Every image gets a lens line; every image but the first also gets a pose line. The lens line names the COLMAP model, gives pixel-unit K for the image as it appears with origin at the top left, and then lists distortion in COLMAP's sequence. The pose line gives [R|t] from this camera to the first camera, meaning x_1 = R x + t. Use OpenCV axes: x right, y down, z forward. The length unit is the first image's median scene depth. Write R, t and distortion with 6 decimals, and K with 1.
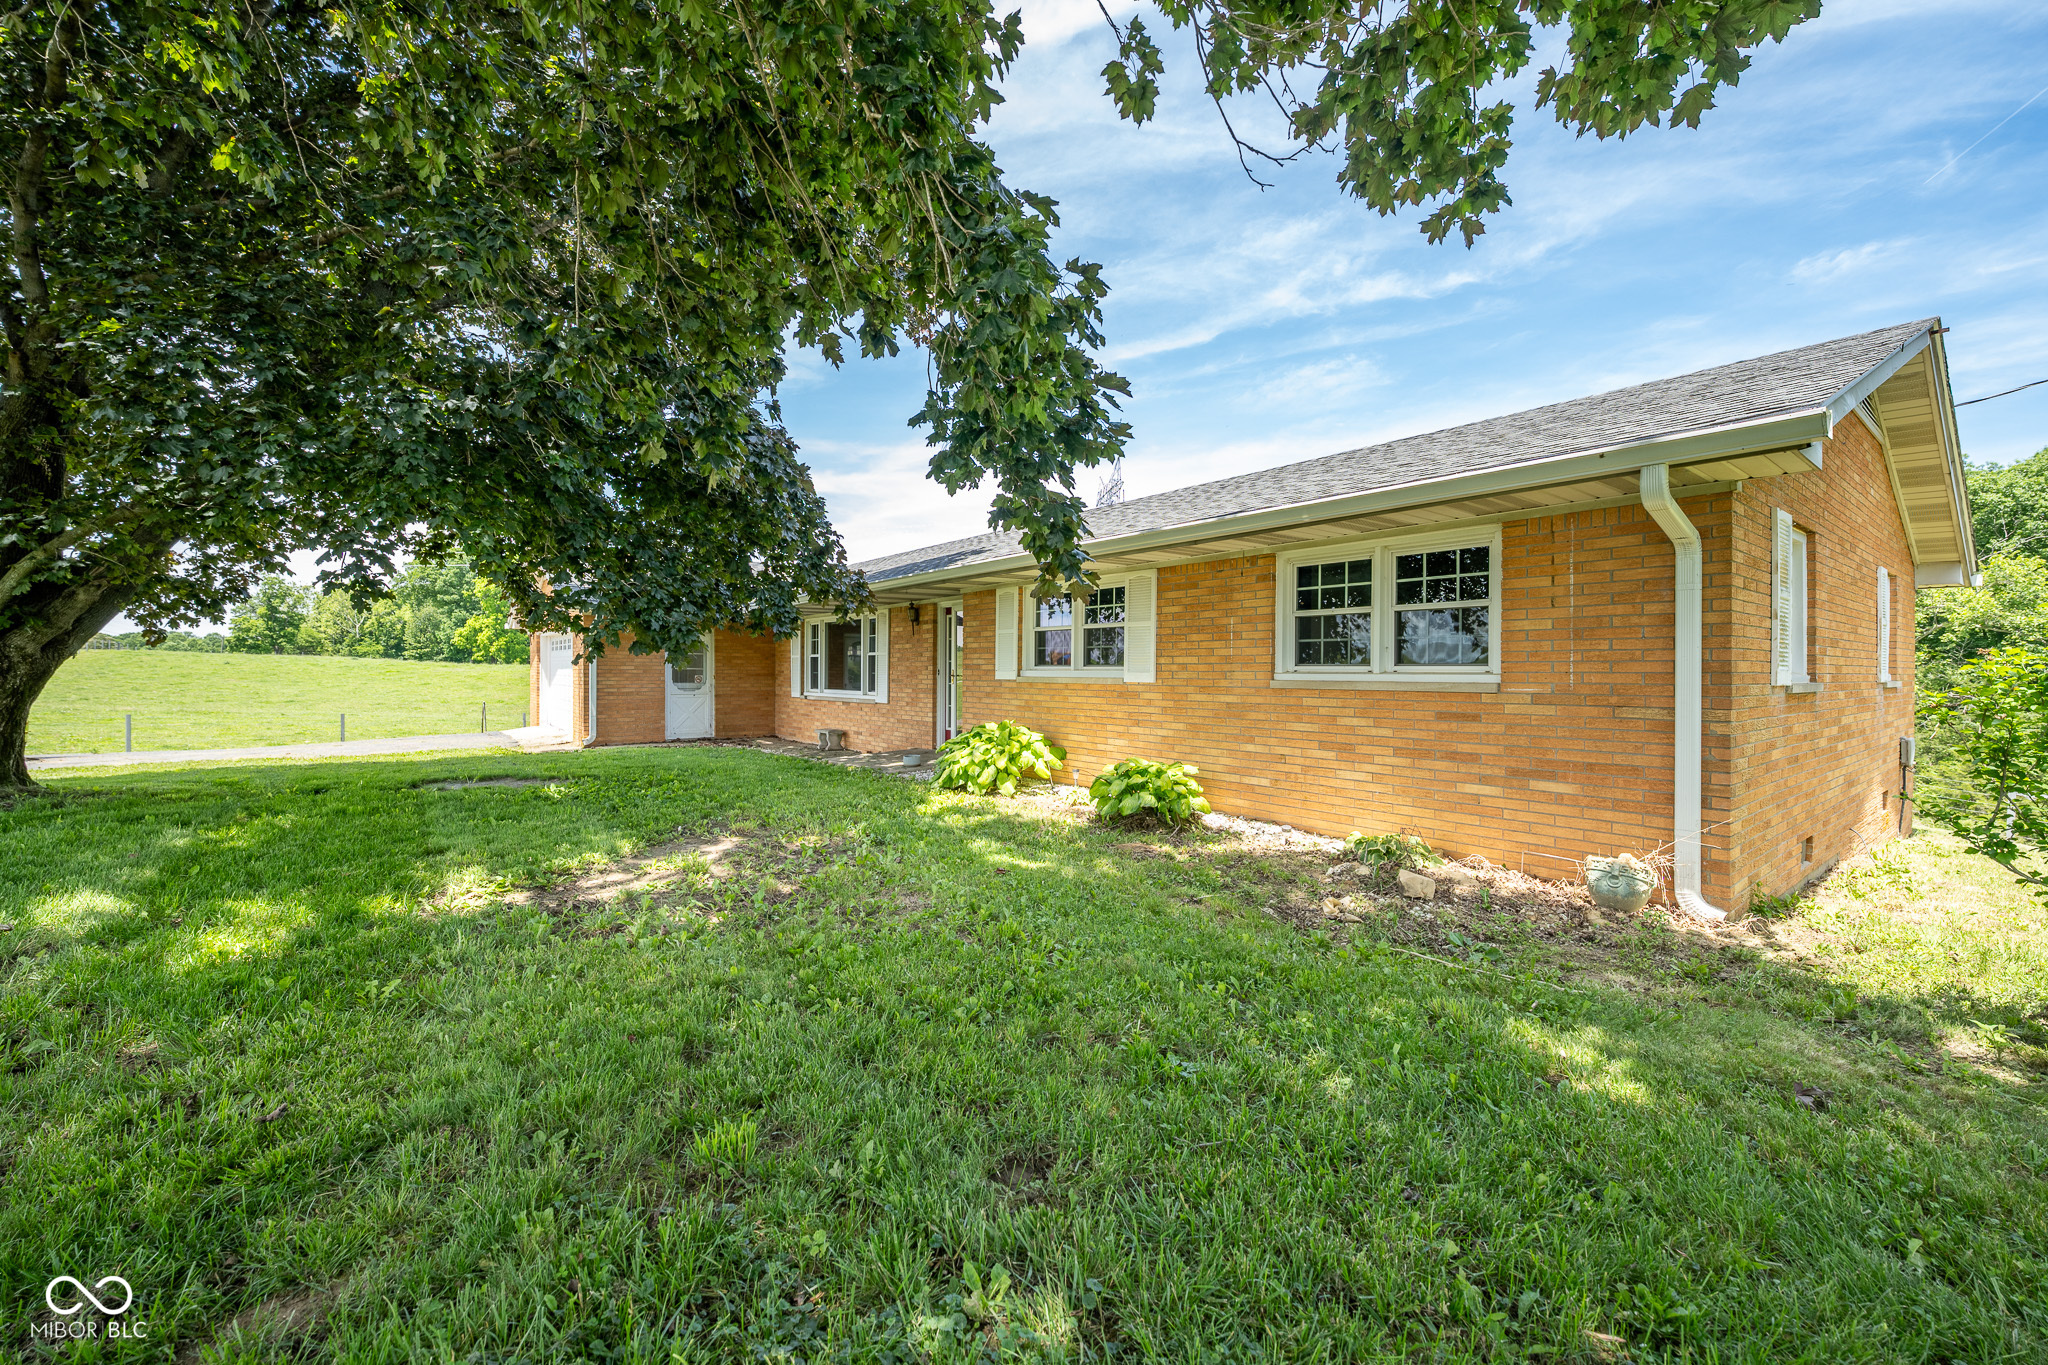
lens RADIAL K [[813.6, 0, 1032.8], [0, 813.6, 680.1], [0, 0, 1]] dist [0.000893, 0.000157]
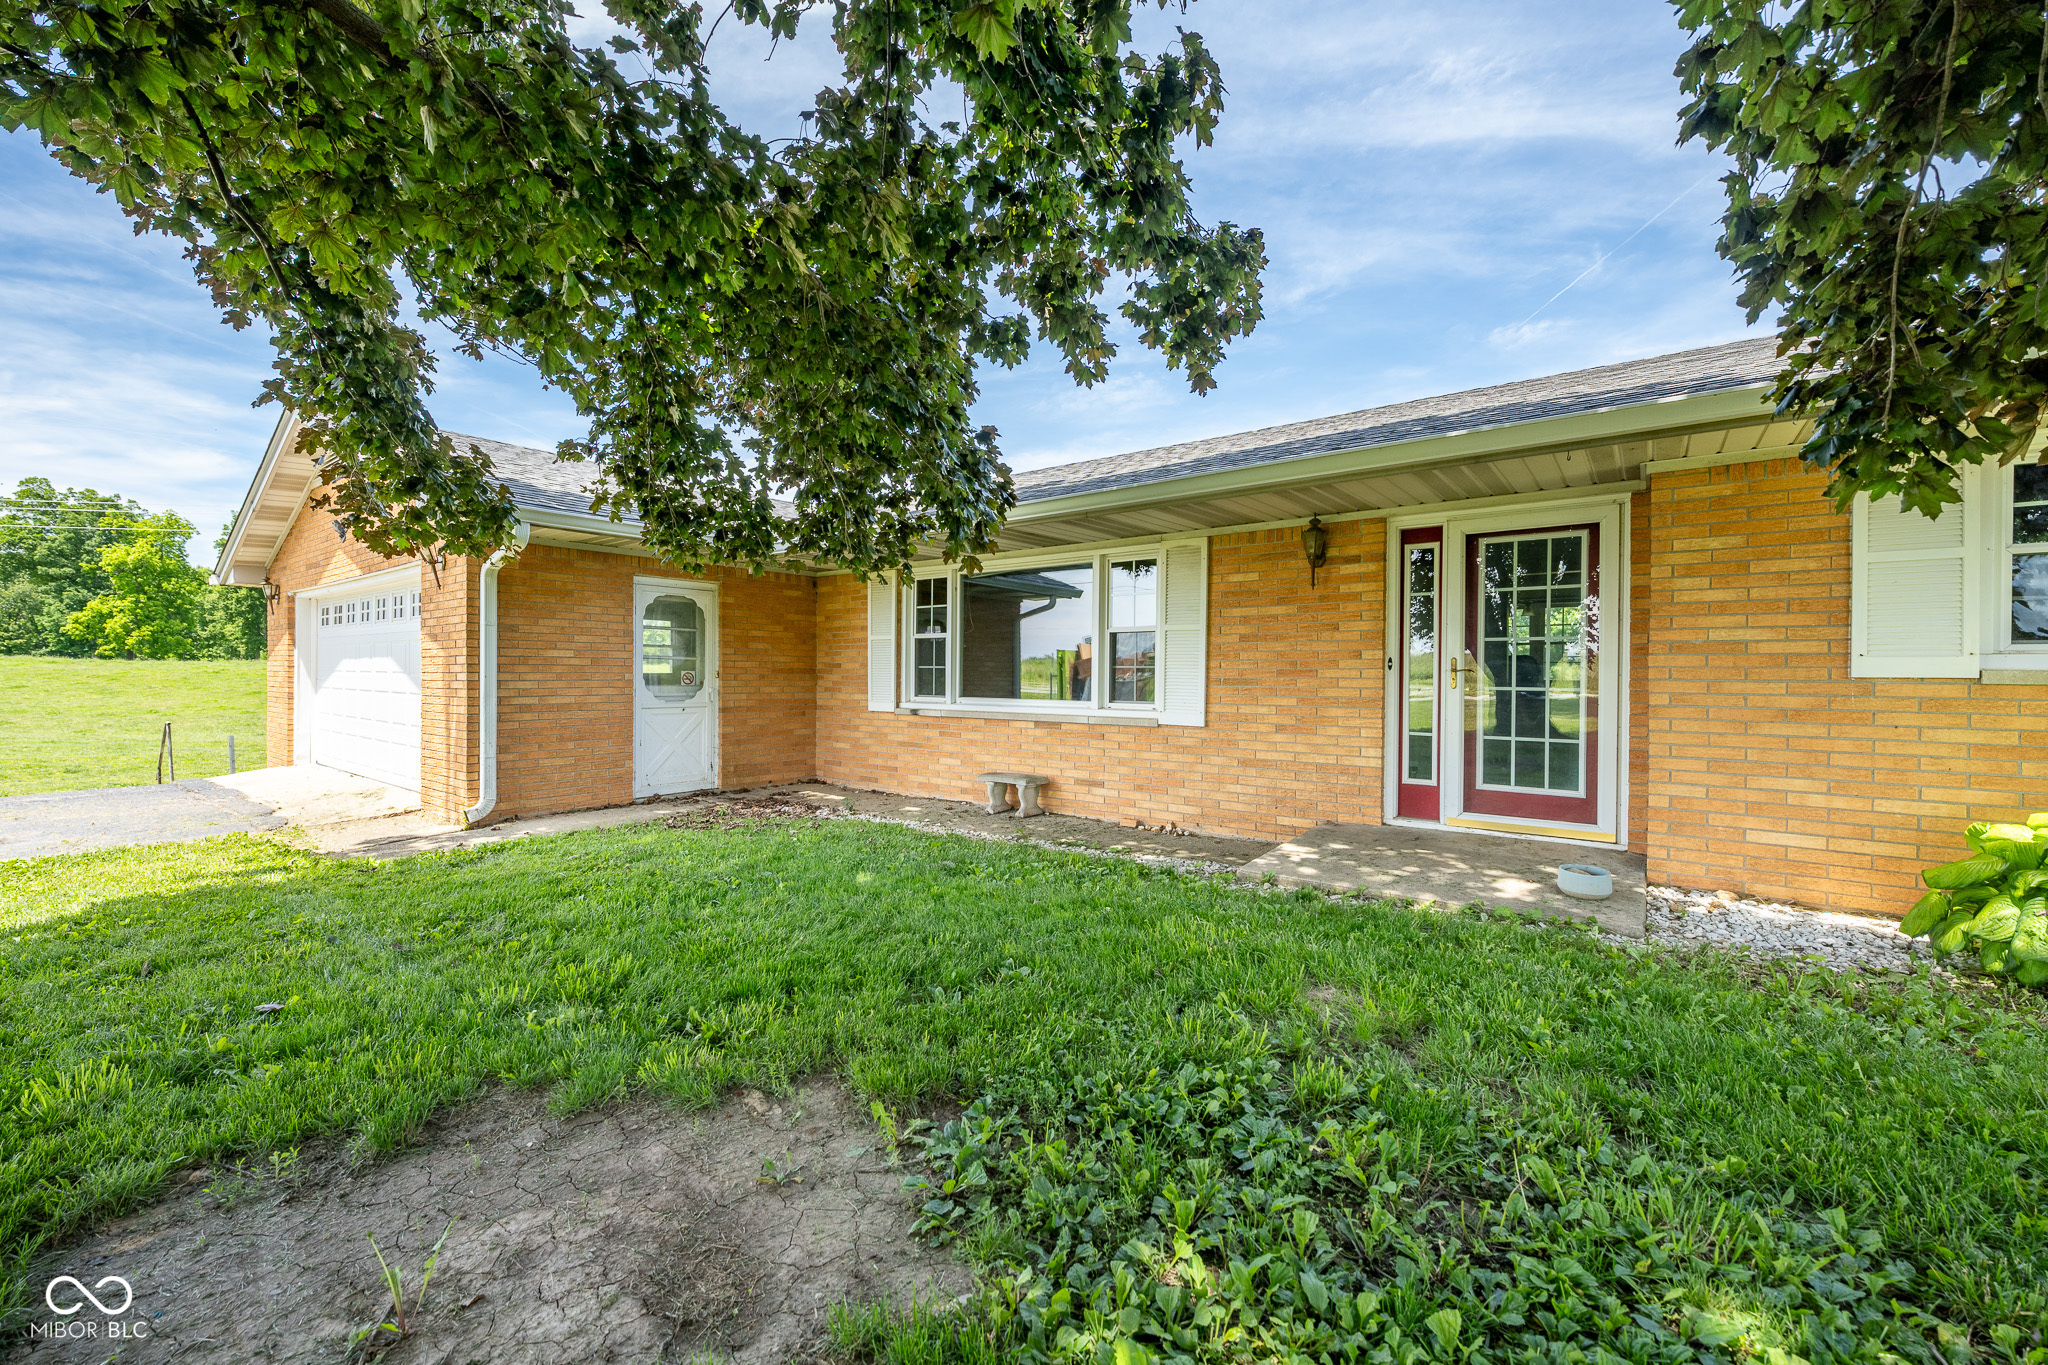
lens RADIAL K [[813.6, 0, 1030.8], [0, 813.6, 686.6], [0, 0, 1]] dist [0.000893, 0.000157]
pose [[0.968334, -0.001034, 0.249654, -0.339164], [-0.000524, 0.999981, 0.006173, 0.000789], [-0.249656, -0.006109, 0.968315, 0.451967]]
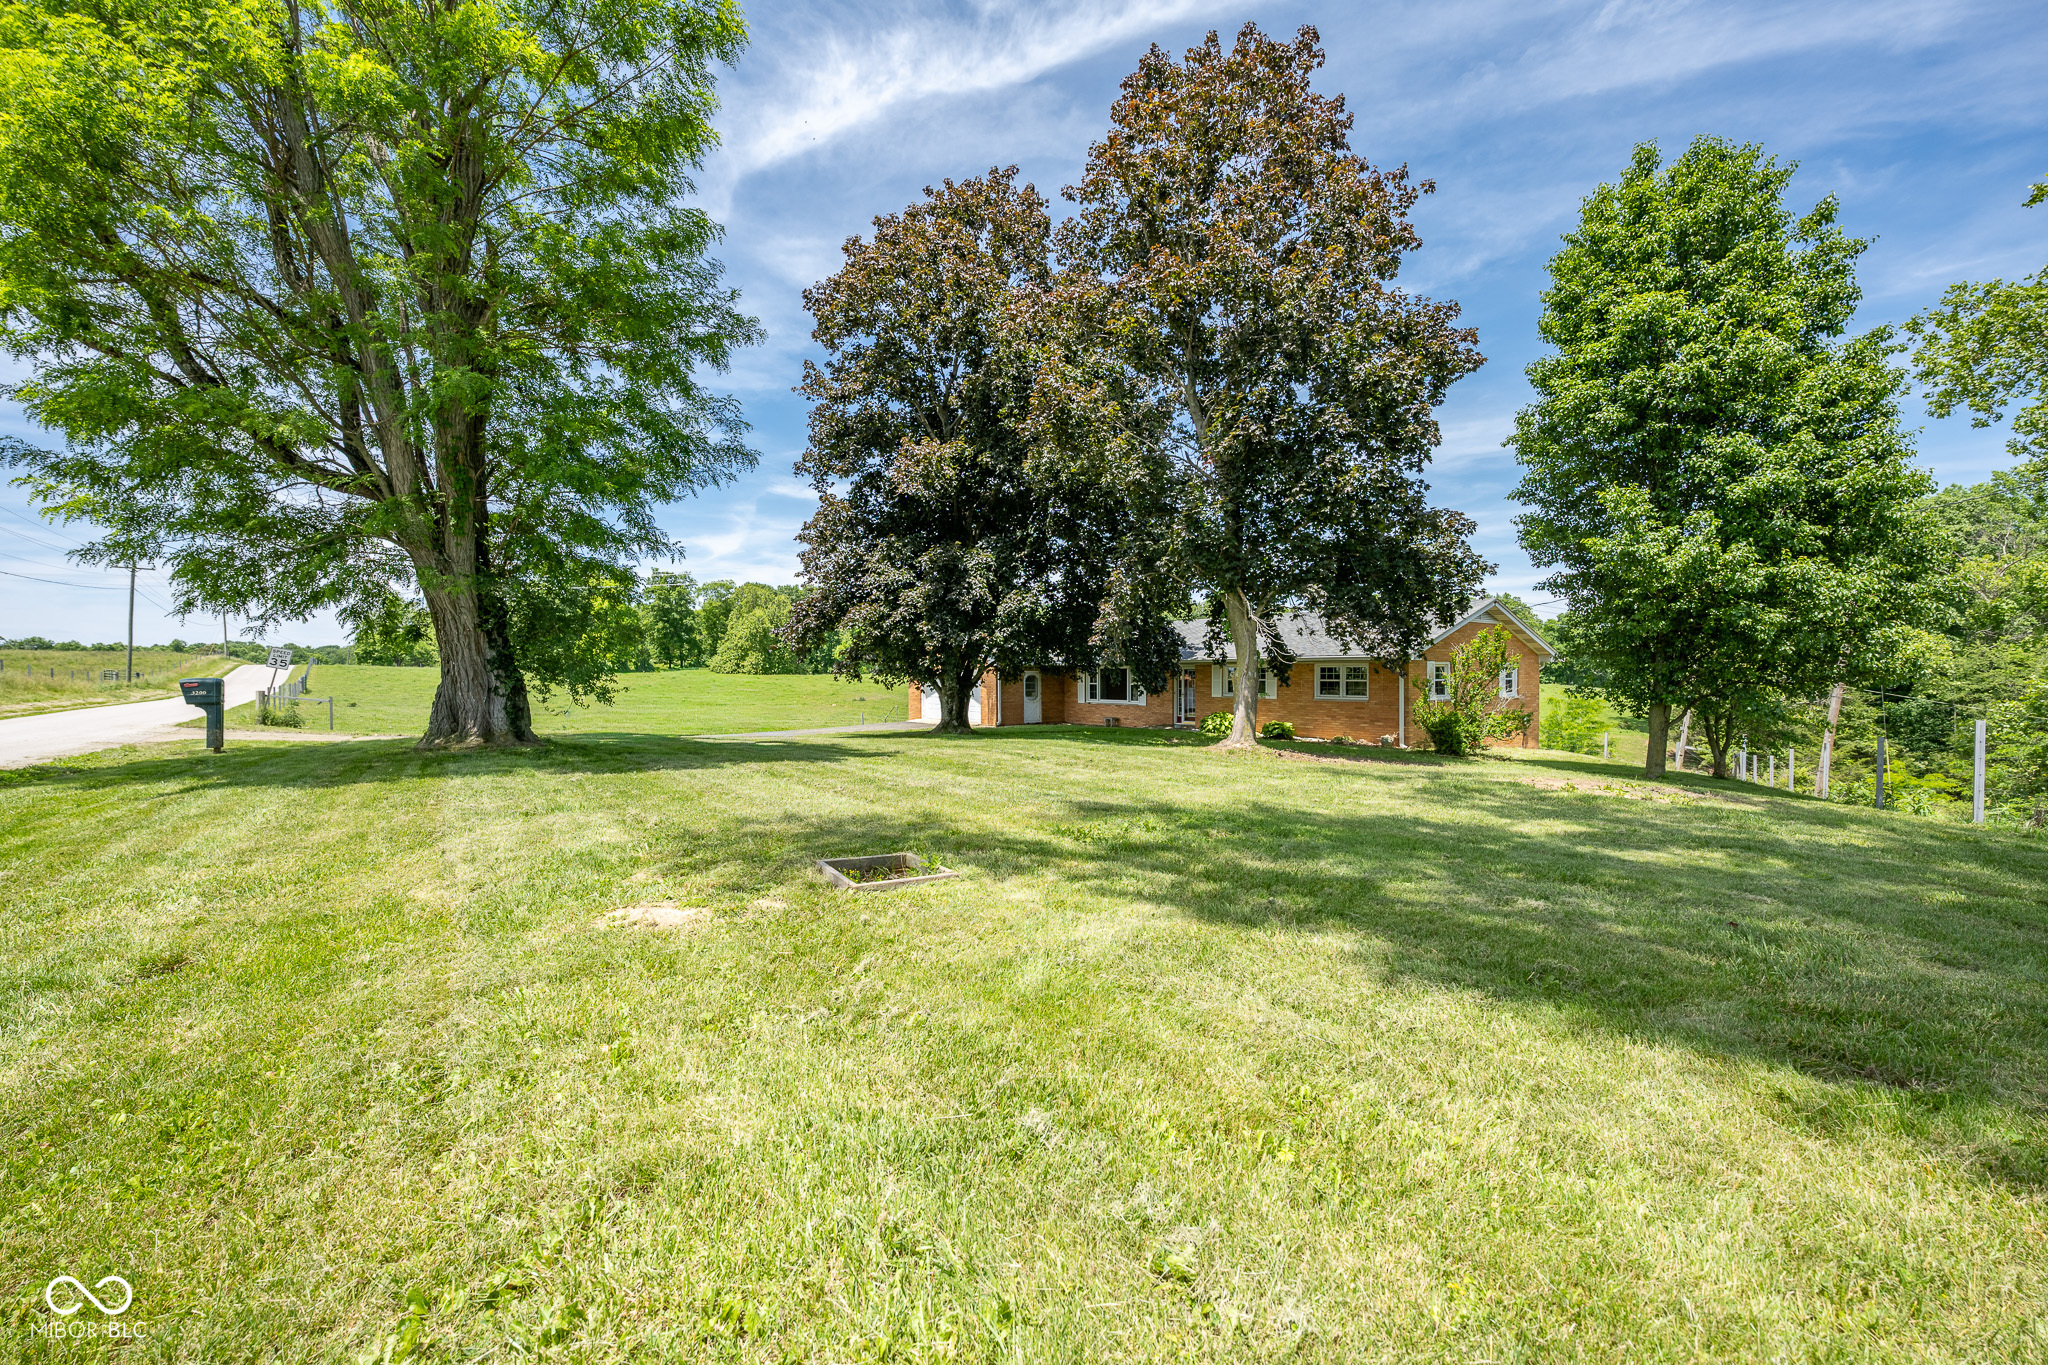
lens RADIAL K [[813.6, 0, 1033.1], [0, 813.6, 678.8], [0, 0, 1]] dist [0.000893, 0.000157]
pose [[0.999760, -0.007318, -0.020673, -0.382442], [0.007251, 0.999968, -0.003355, -0.036473], [0.020697, 0.003205, 0.999781, -1.151440]]
